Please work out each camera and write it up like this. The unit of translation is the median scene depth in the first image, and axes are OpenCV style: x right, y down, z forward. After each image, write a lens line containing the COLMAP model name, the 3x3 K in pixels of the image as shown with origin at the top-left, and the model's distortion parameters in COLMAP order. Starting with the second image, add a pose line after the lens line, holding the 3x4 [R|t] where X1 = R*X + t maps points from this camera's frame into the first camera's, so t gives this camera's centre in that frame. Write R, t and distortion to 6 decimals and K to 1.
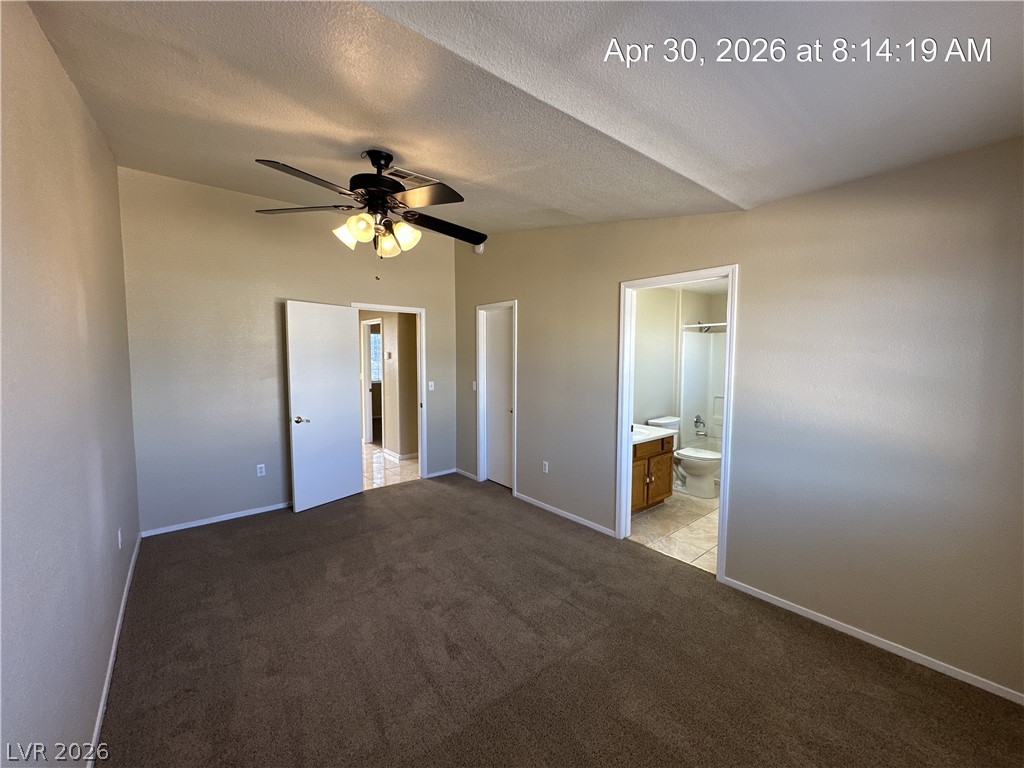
lens RADIAL K [[408.2, 0, 516.6], [0, 408.2, 385.9], [0, 0, 1]] dist [-0.003084, 0.001329]
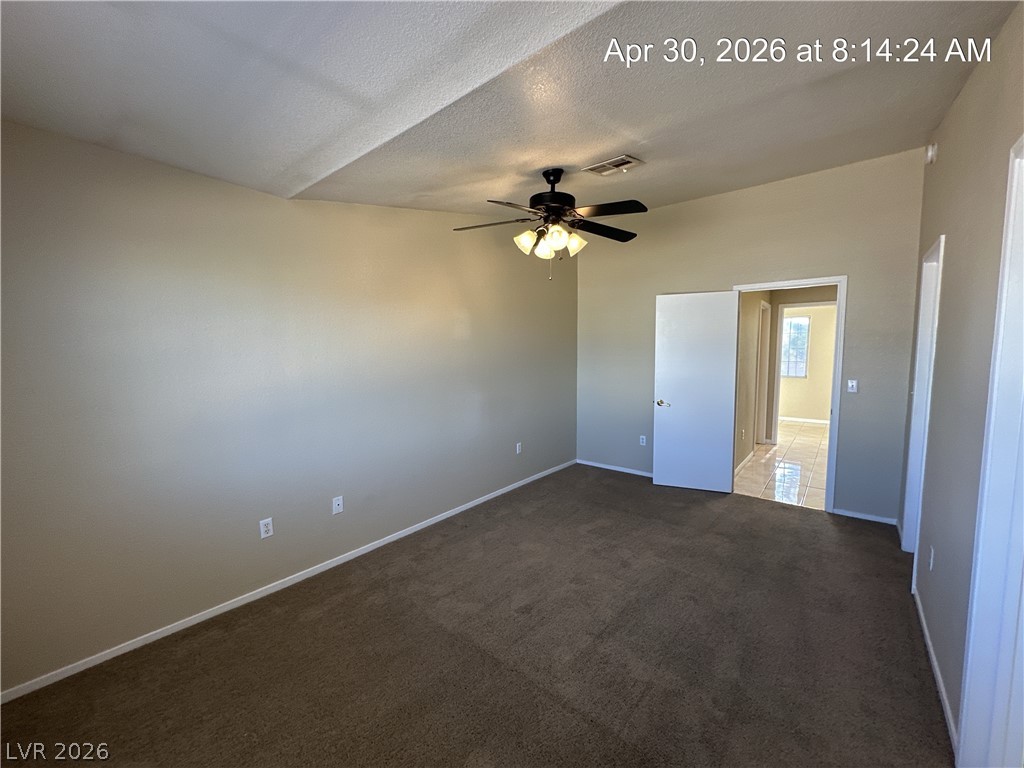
lens RADIAL K [[408.2, 0, 509.1], [0, 408.2, 381.5], [0, 0, 1]] dist [-0.003084, 0.001329]
pose [[0.188368, 0.077863, -0.979007, 0.469730], [-0.068141, 0.995486, 0.066063, -0.018406], [0.979732, 0.054266, 0.192823, 0.383261]]
